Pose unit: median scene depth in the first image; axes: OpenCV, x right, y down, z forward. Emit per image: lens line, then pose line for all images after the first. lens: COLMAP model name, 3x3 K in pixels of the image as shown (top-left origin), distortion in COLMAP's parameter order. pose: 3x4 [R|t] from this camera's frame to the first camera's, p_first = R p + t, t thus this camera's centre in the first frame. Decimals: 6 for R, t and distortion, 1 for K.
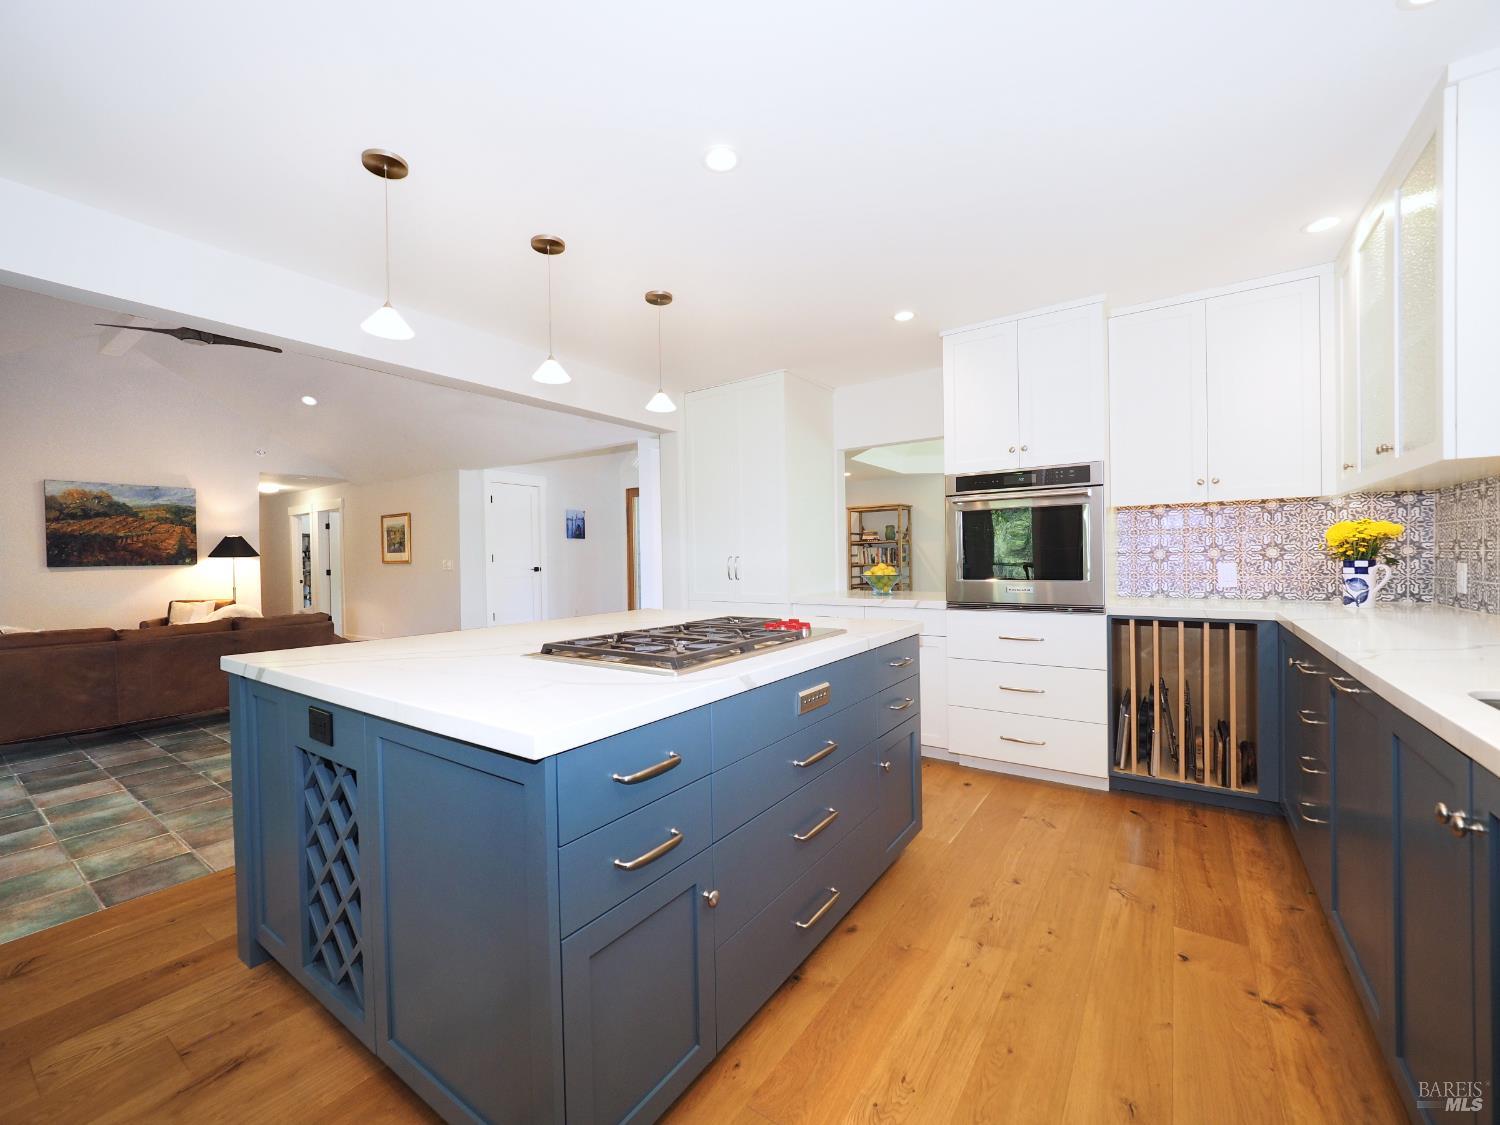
lens RADIAL K [[615.2, 0, 748.1], [0, 615.2, 561.7], [0, 0, 1]] dist [-0.012807, -0.000133]
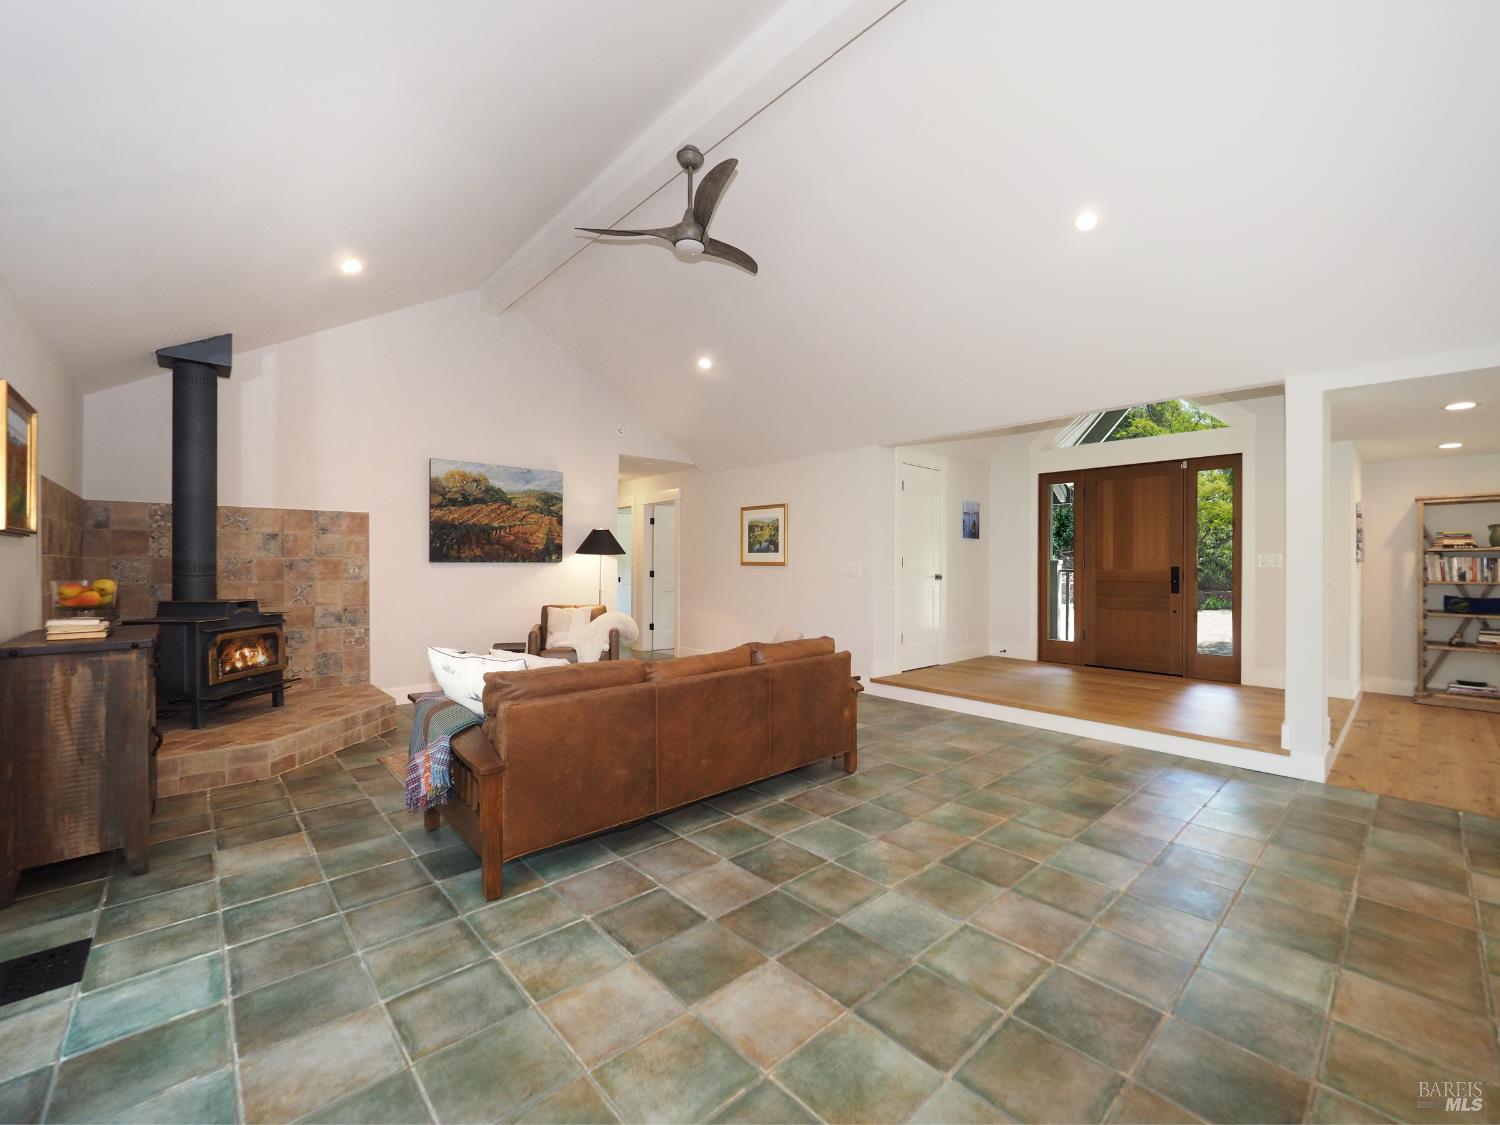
lens RADIAL K [[615.2, 0, 751.1], [0, 615.2, 563.8], [0, 0, 1]] dist [-0.012807, -0.000133]
pose [[0.976944, 0.020789, -0.212482, -0.489886], [-0.022221, 0.999744, -0.004354, 0.004704], [0.212337, 0.008975, 0.977155, 0.235792]]
